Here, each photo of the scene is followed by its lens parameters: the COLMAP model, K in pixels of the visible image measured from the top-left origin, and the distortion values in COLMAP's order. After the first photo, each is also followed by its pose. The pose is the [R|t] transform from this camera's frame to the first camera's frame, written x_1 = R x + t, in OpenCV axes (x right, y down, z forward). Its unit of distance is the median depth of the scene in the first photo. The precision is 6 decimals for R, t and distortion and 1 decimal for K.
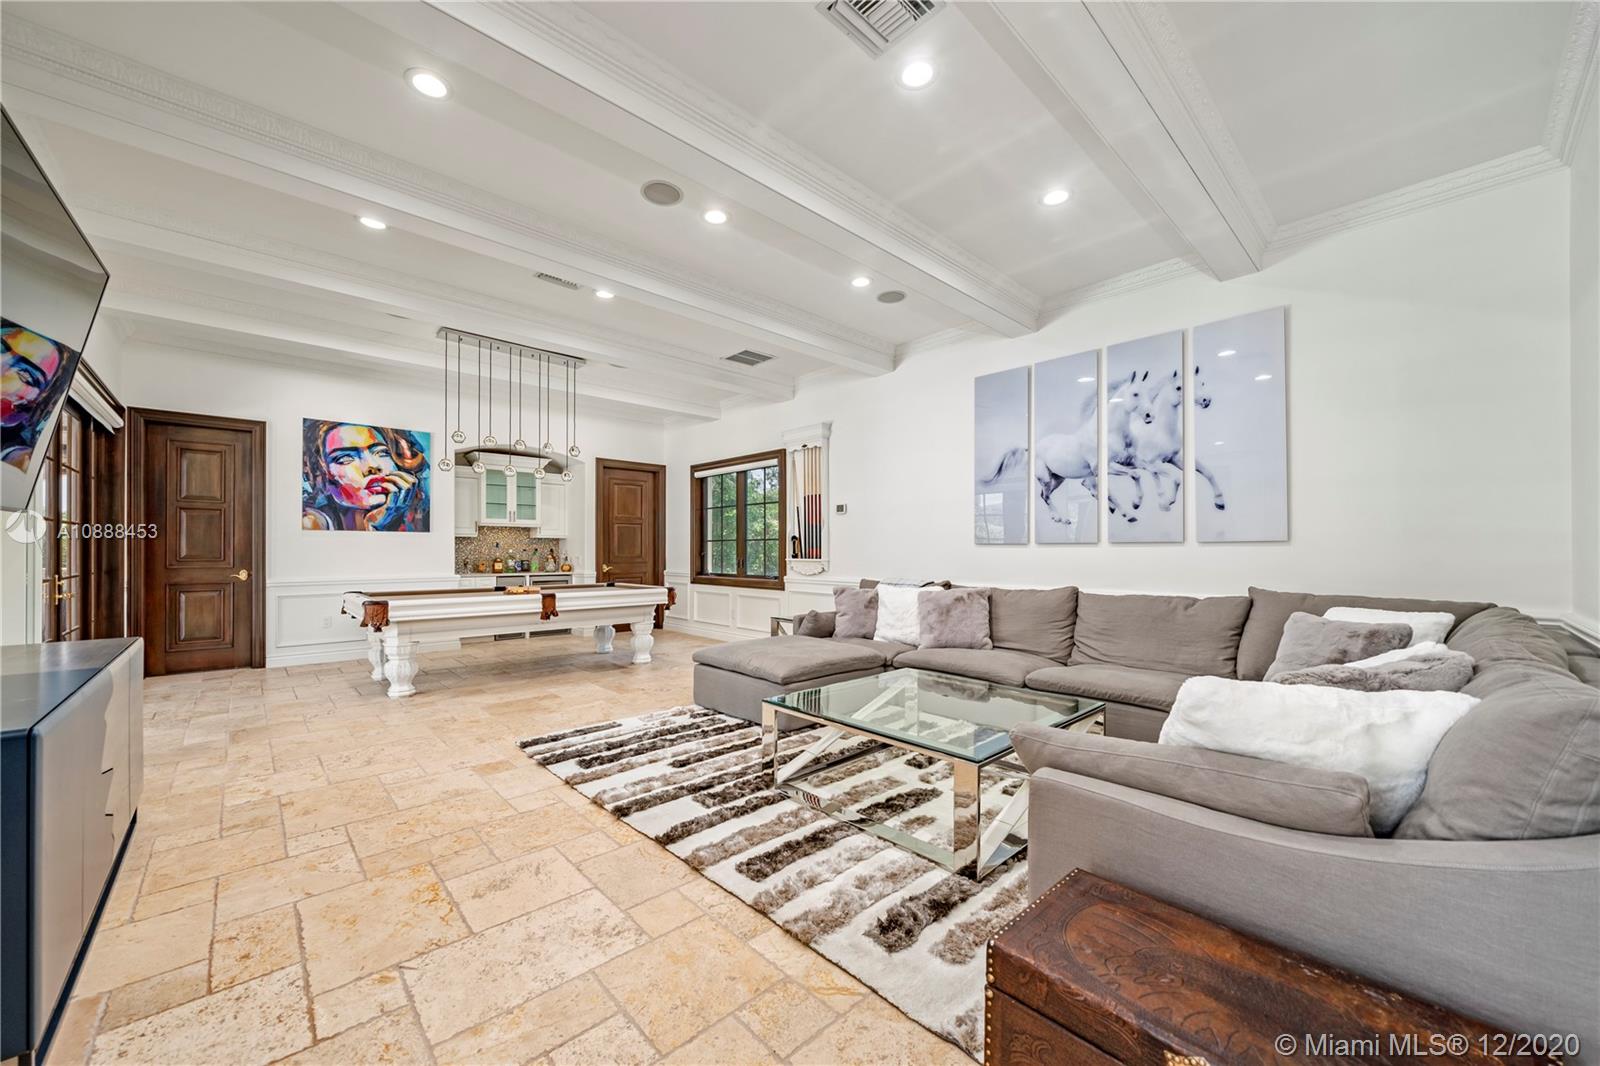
lens RADIAL K [[599.7, 0, 795.7], [0, 599.7, 550.8], [0, 0, 1]] dist [-0.000295, -0.000008]
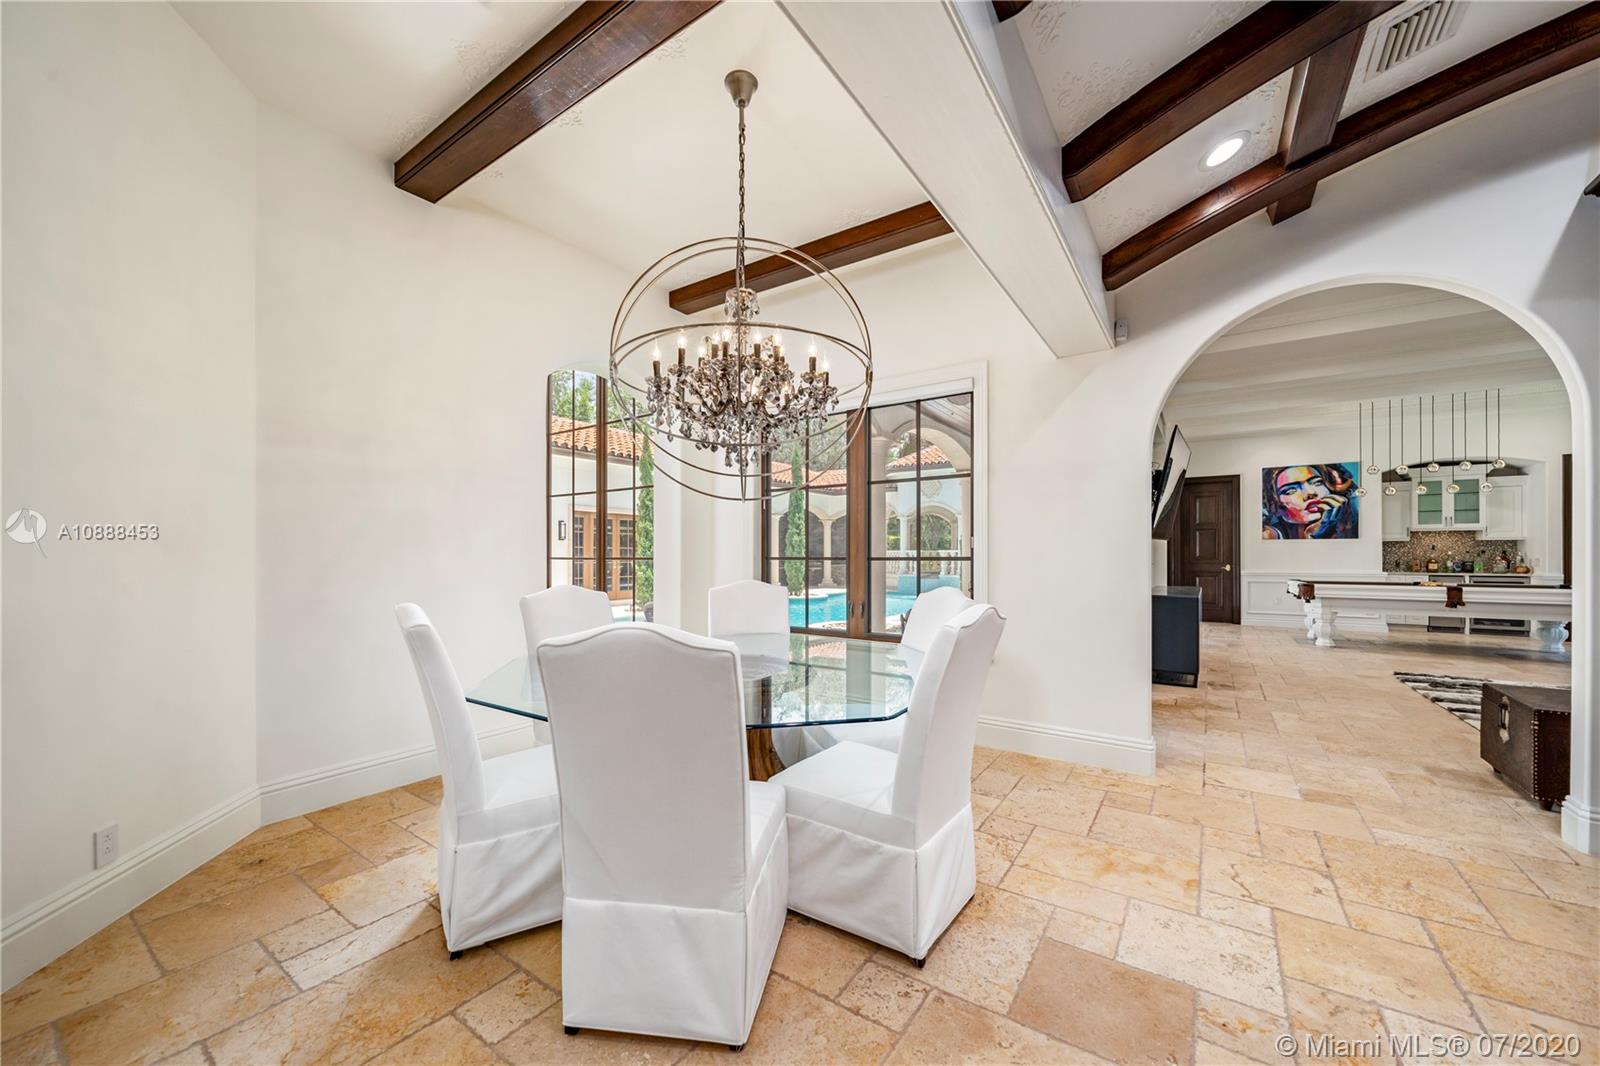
lens RADIAL K [[599.7, 0, 795.7], [0, 599.7, 550.8], [0, 0, 1]] dist [-0.000295, -0.000008]
pose [[0.216279, -0.005478, -0.976316, 0.416883], [0.002676, 0.999984, -0.005018, -0.001378], [0.976328, -0.001527, 0.216290, -0.498664]]
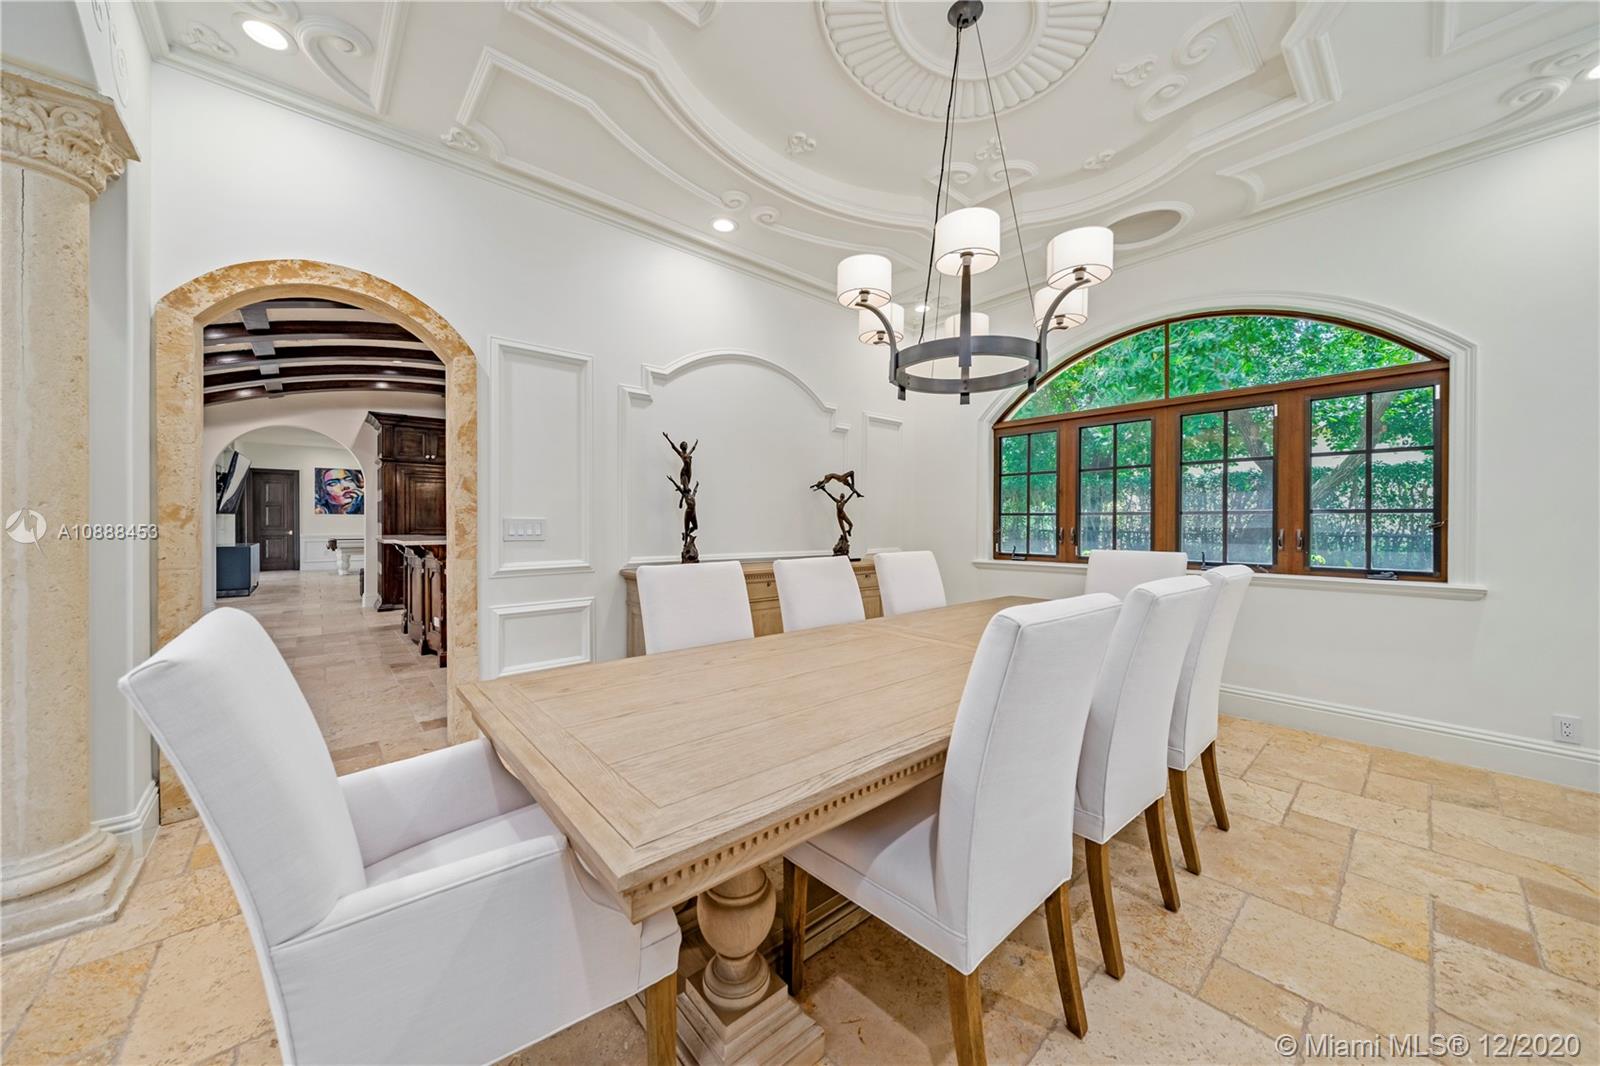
lens RADIAL K [[561.4, 0, 800.0], [0, 561.4, 533.0], [0, 0, 1]] dist [-0.000412, -0.000013]
pose [[0.999322, 0.005946, -0.036327, 1.139670], [-0.005422, 0.999880, 0.014505, -0.002267], [0.036409, -0.014299, 0.999235, -1.116885]]
